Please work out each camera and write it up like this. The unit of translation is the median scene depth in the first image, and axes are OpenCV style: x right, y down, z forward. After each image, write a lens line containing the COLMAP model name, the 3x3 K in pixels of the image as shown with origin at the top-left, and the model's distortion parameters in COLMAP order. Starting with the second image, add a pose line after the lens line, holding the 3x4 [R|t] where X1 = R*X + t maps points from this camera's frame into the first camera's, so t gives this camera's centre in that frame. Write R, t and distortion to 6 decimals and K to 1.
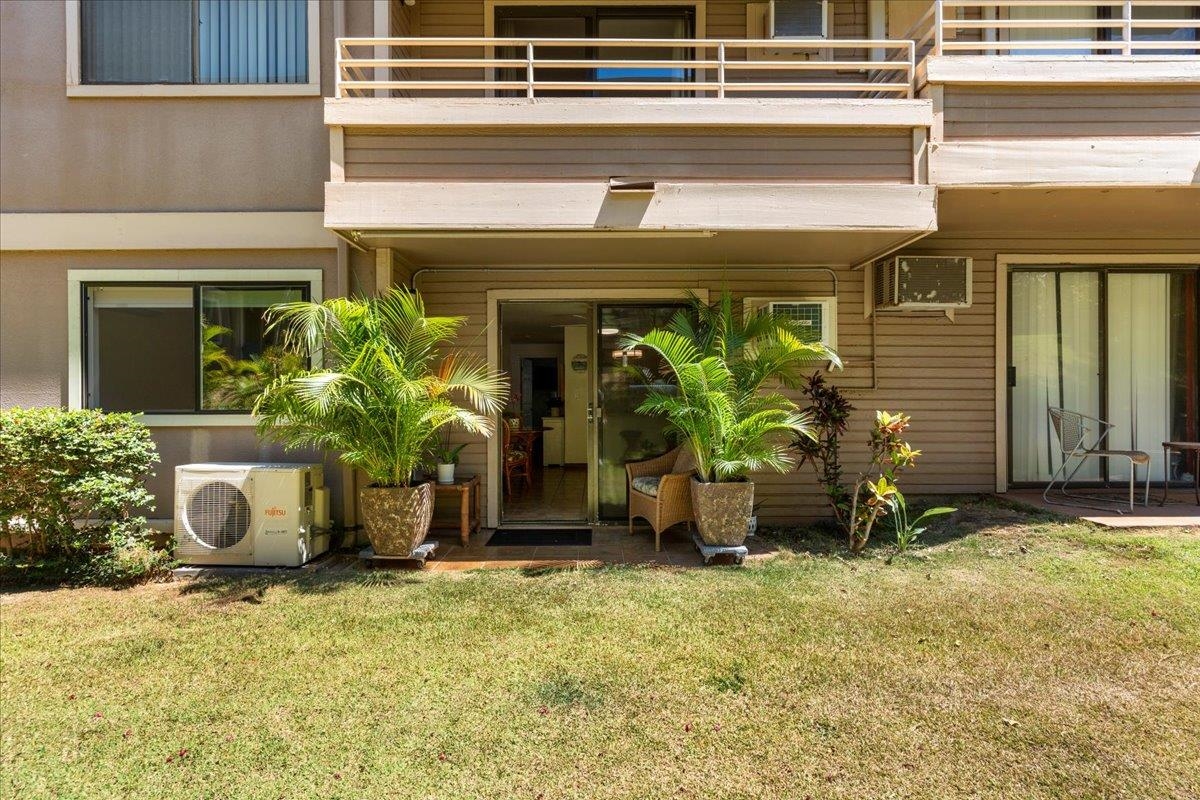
lens RADIAL K [[569.1, 0, 601.3], [0, 569.1, 401.8], [0, 0, 1]] dist [0.000309, -0.001245]
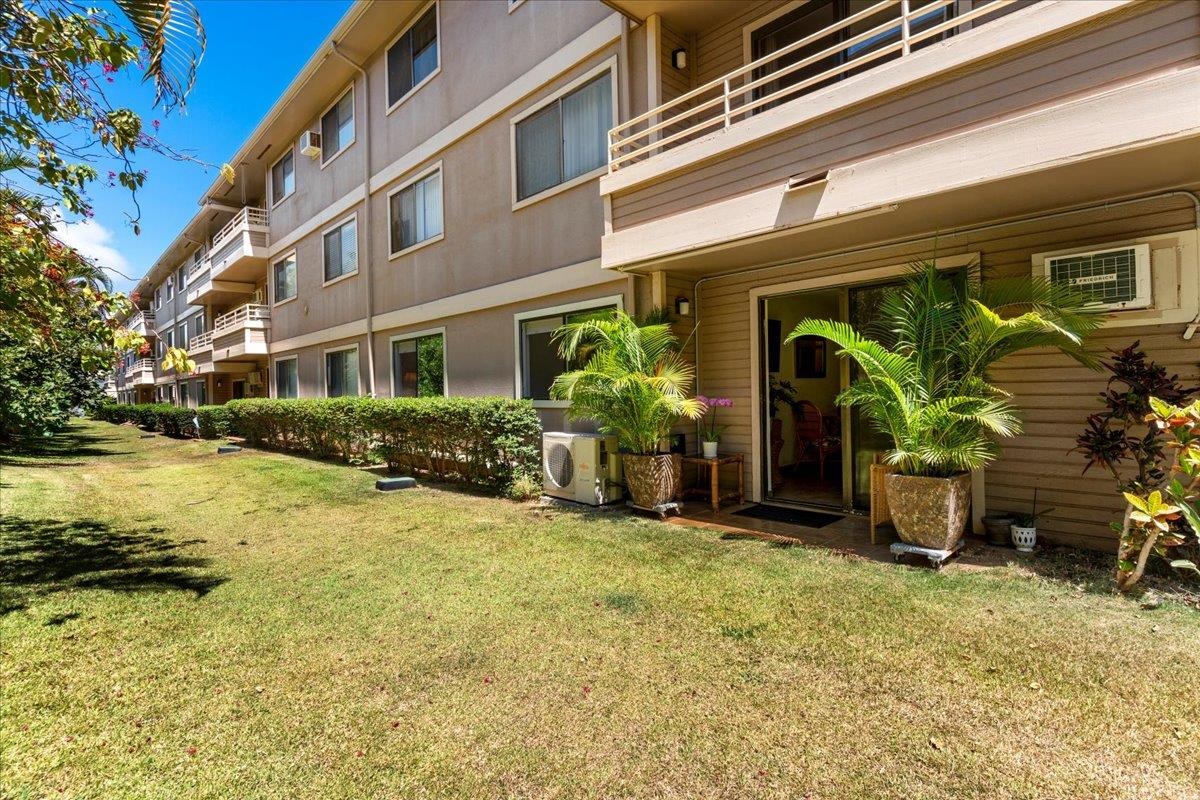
lens RADIAL K [[569.1, 0, 602.9], [0, 569.1, 394.3], [0, 0, 1]] dist [0.000309, -0.001245]
pose [[0.698817, -0.005743, -0.715278, 0.523548], [0.014160, 0.999883, 0.005806, -0.001061], [0.715161, -0.014185, 0.698816, 0.005289]]
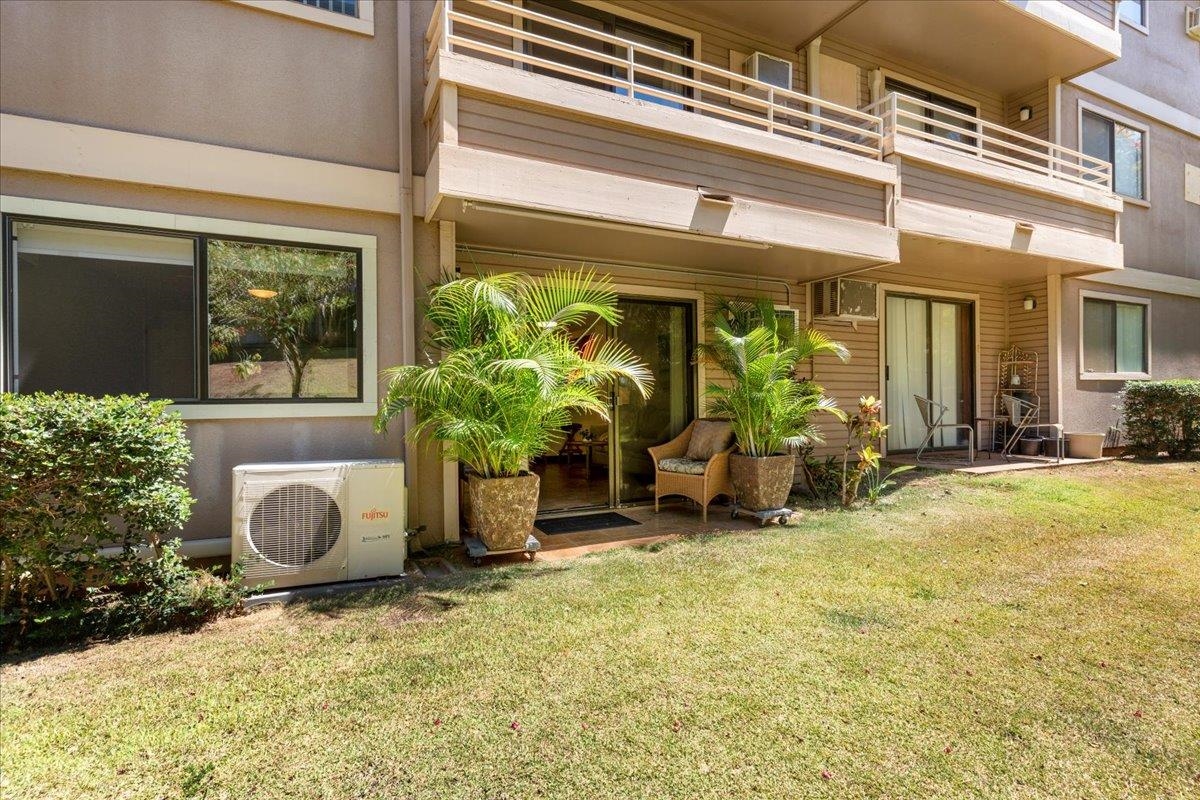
lens RADIAL K [[569.1, 0, 612.0], [0, 569.1, 400.1], [0, 0, 1]] dist [0.000309, -0.001245]
pose [[0.902959, -0.005412, 0.429692, -0.611467], [0.005794, 0.999983, 0.000419, 0.022208], [-0.429687, 0.002112, 0.902975, 0.068617]]
